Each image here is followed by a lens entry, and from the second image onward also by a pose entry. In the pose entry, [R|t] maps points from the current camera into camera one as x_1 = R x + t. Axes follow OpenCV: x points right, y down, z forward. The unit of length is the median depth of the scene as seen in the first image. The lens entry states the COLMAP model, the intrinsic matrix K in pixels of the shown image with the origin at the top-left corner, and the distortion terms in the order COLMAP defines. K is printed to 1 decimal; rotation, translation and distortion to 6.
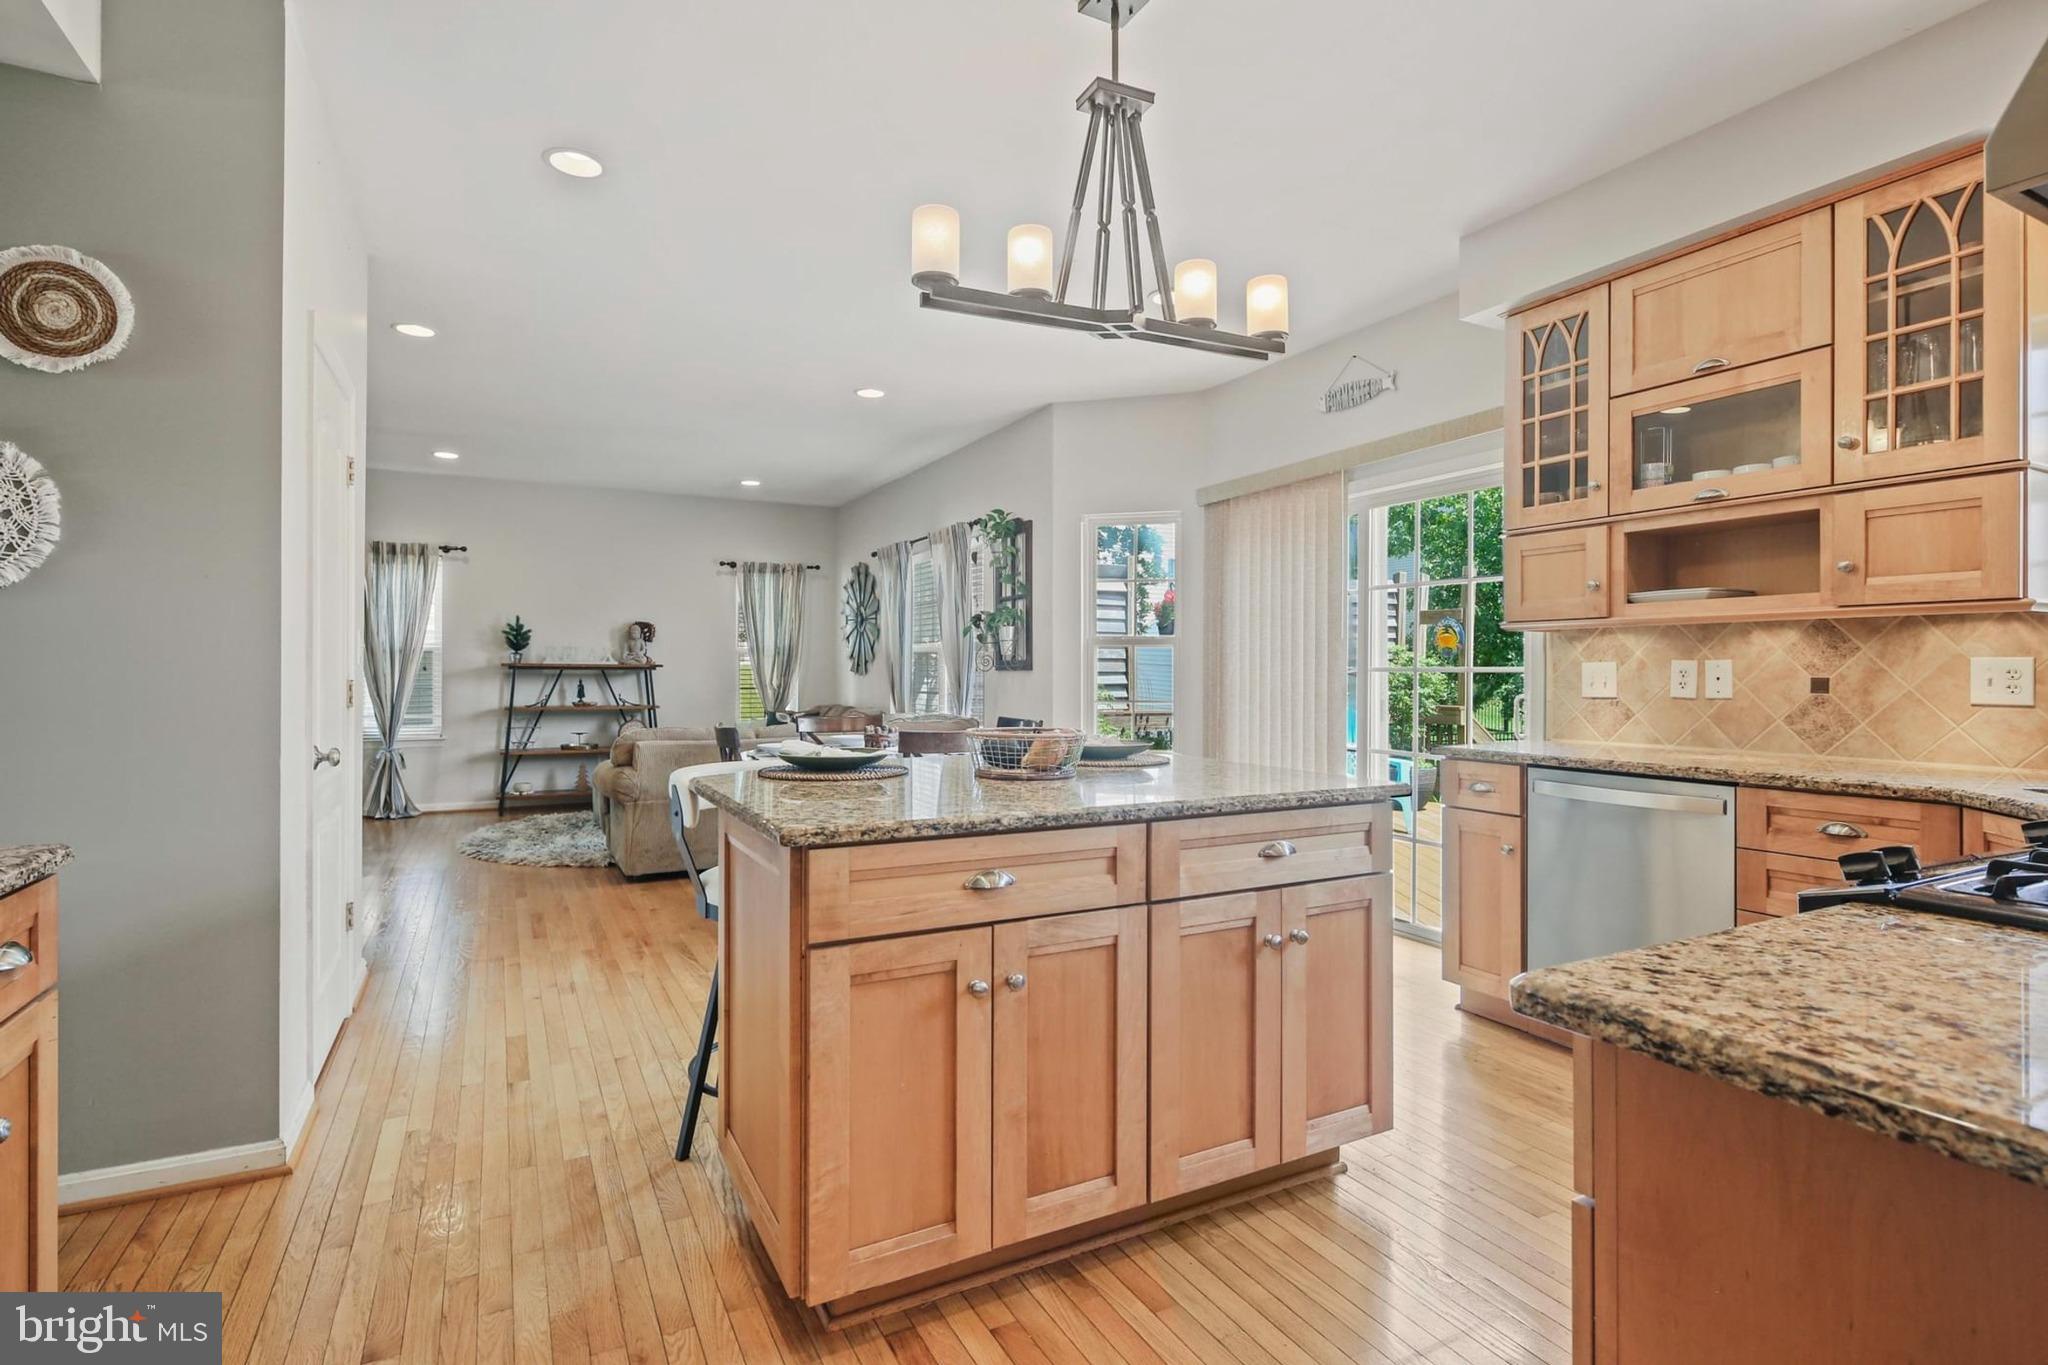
lens RADIAL K [[997.4, 0, 1018.2], [0, 997.4, 675.5], [0, 0, 1]] dist [0.004568, 0.000160]
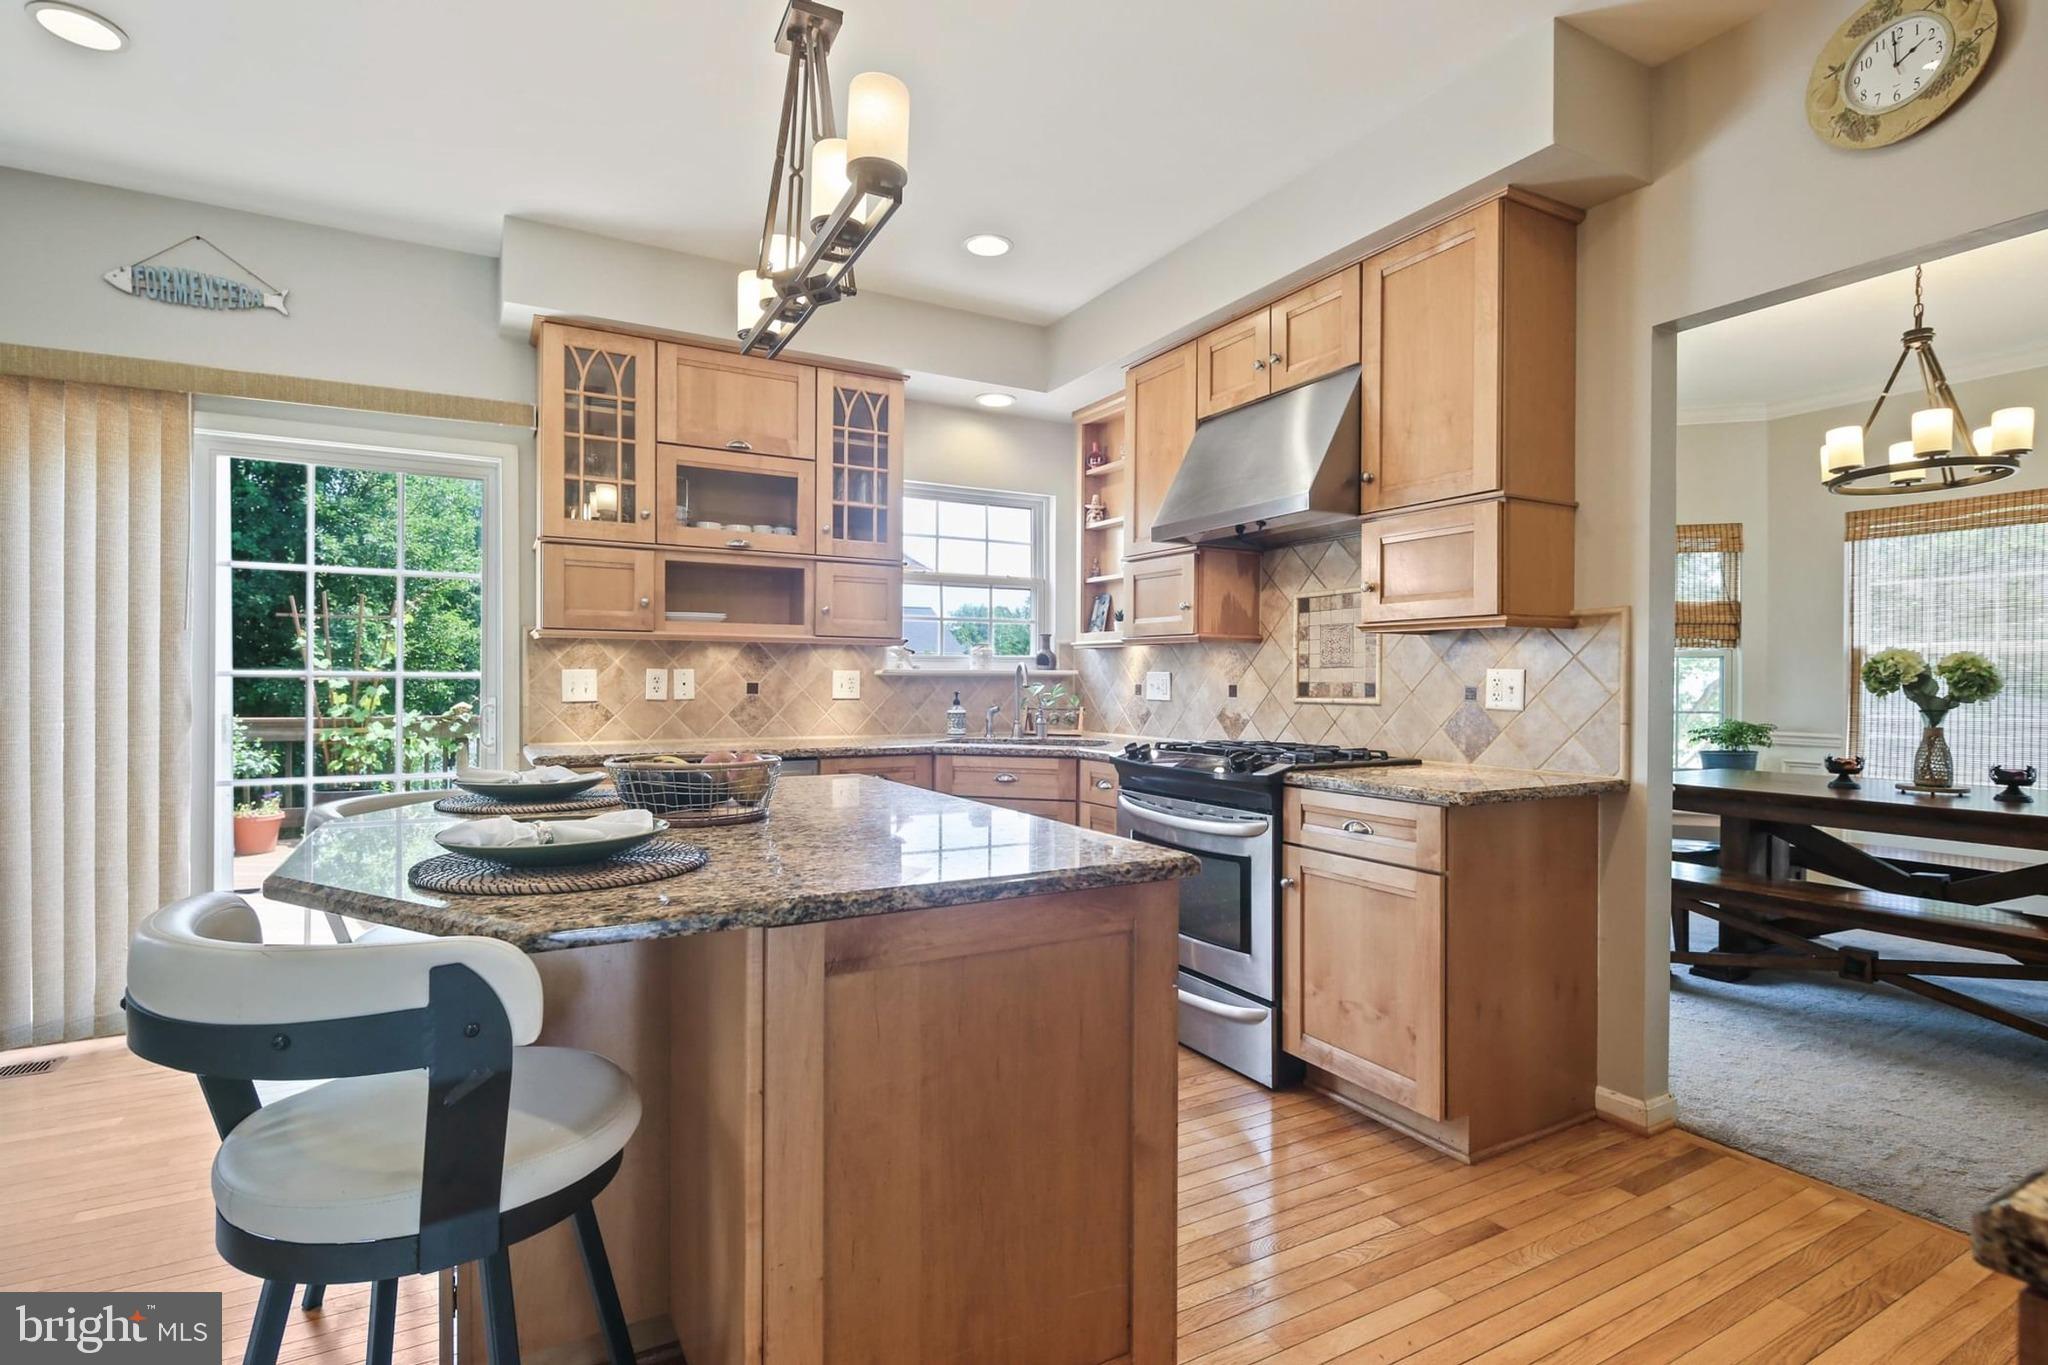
lens RADIAL K [[997.4, 0, 1023.7], [0, 997.4, 686.0], [0, 0, 1]] dist [0.004568, 0.000160]
pose [[-0.030648, -0.005888, 0.999513, -0.393604], [-0.000566, 0.999983, 0.005874, -0.001215], [-0.999530, -0.000385, -0.030651, 0.416827]]
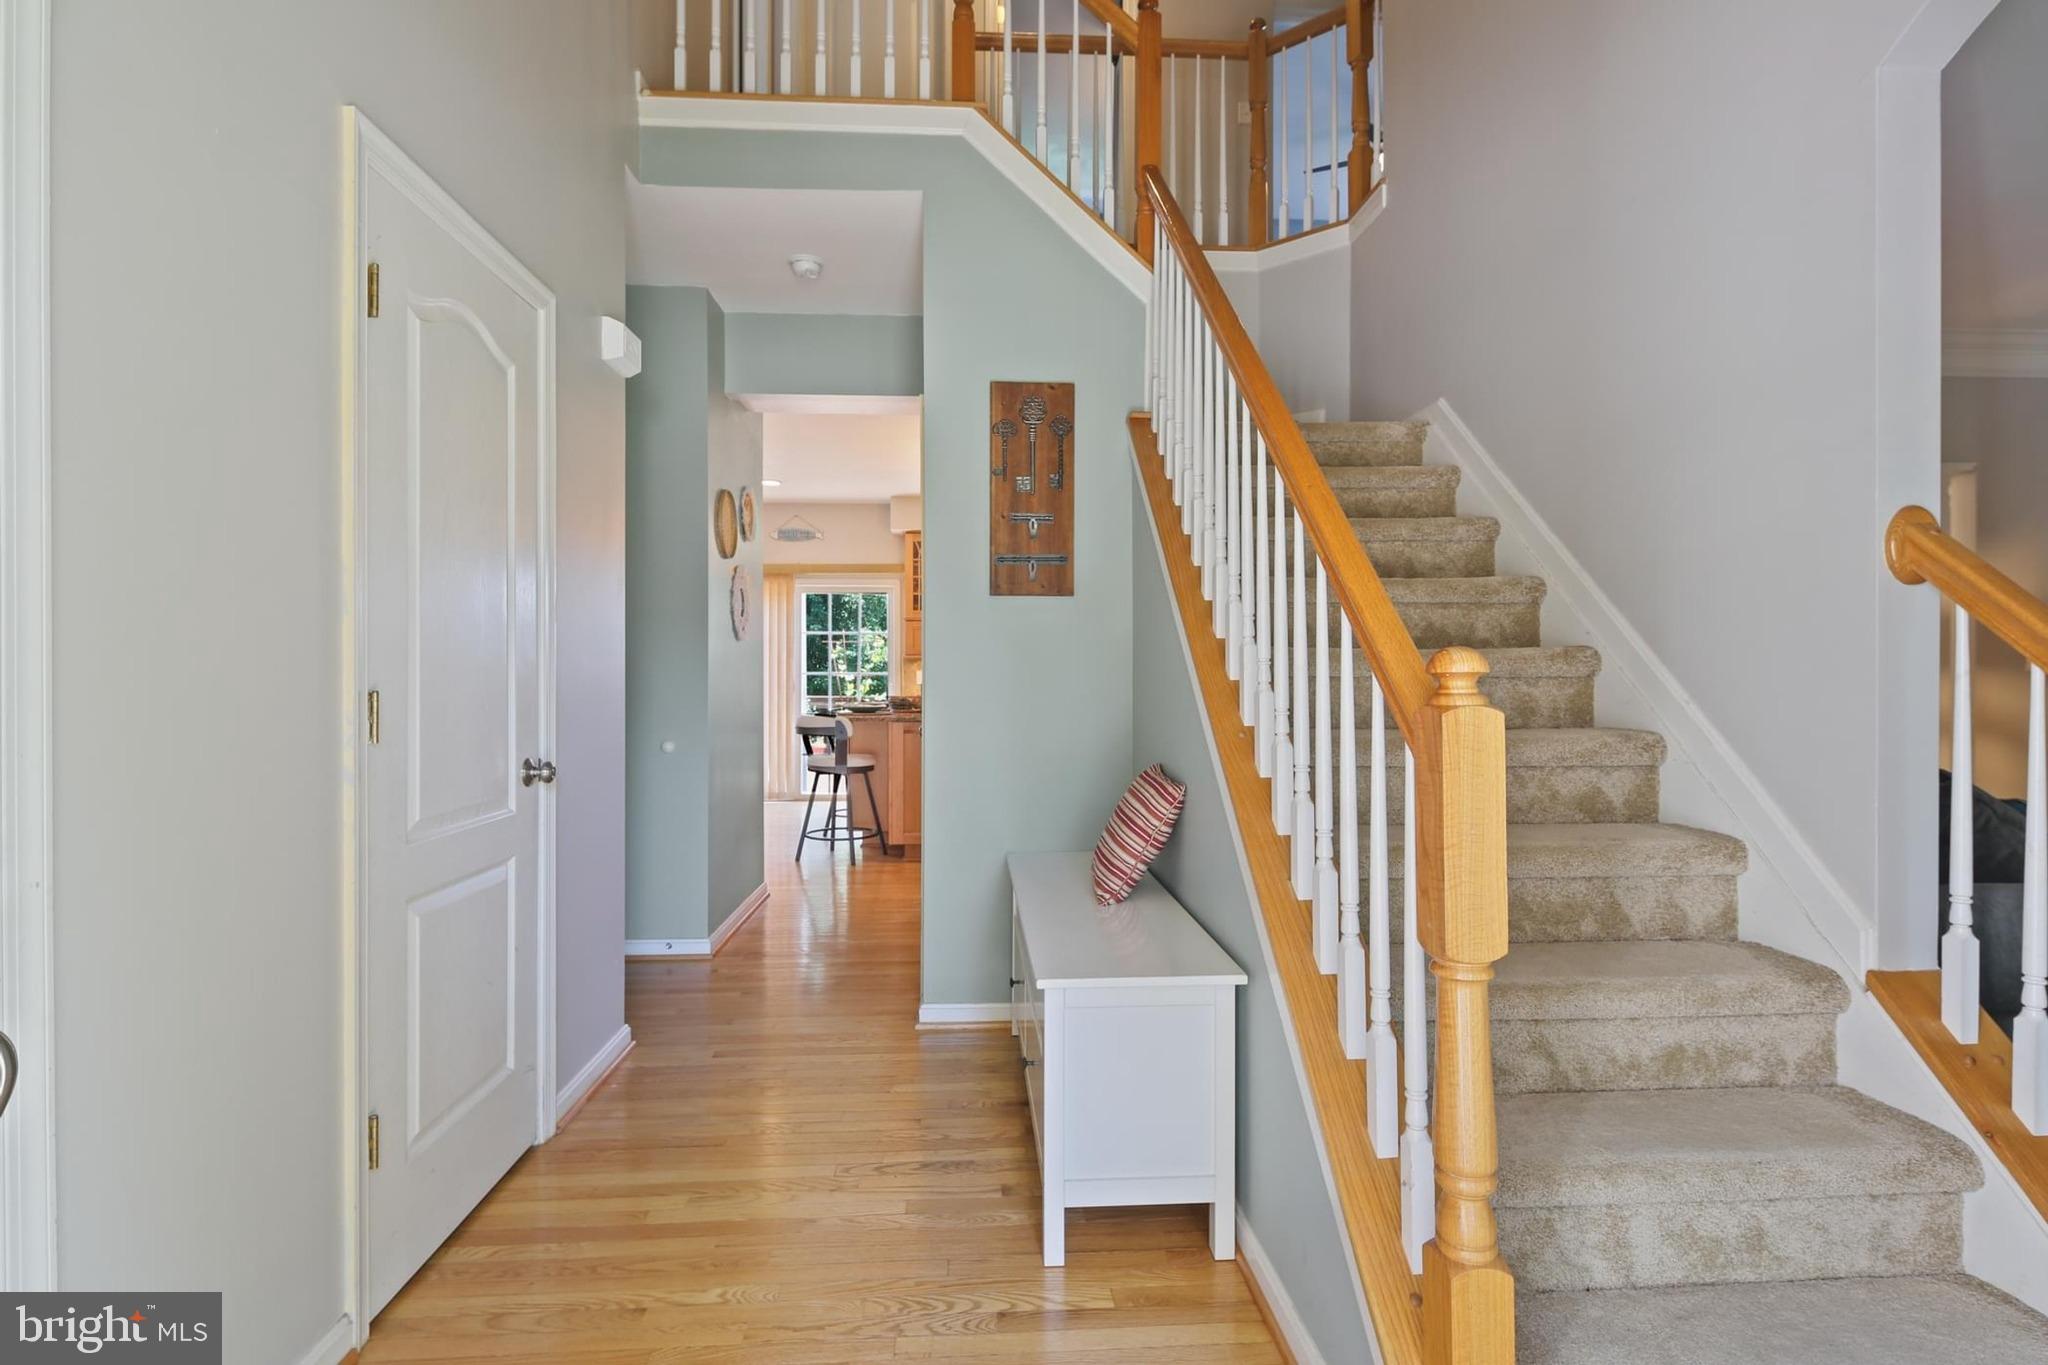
lens RADIAL K [[997.4, 0, 1019.8], [0, 997.4, 678.3], [0, 0, 1]] dist [0.004568, 0.000160]
pose [[0.407983, -0.006760, 0.912964, -1.259655], [0.011498, 0.999931, 0.002265, 0.003720], [-0.912917, 0.009573, 0.408033, -0.205431]]
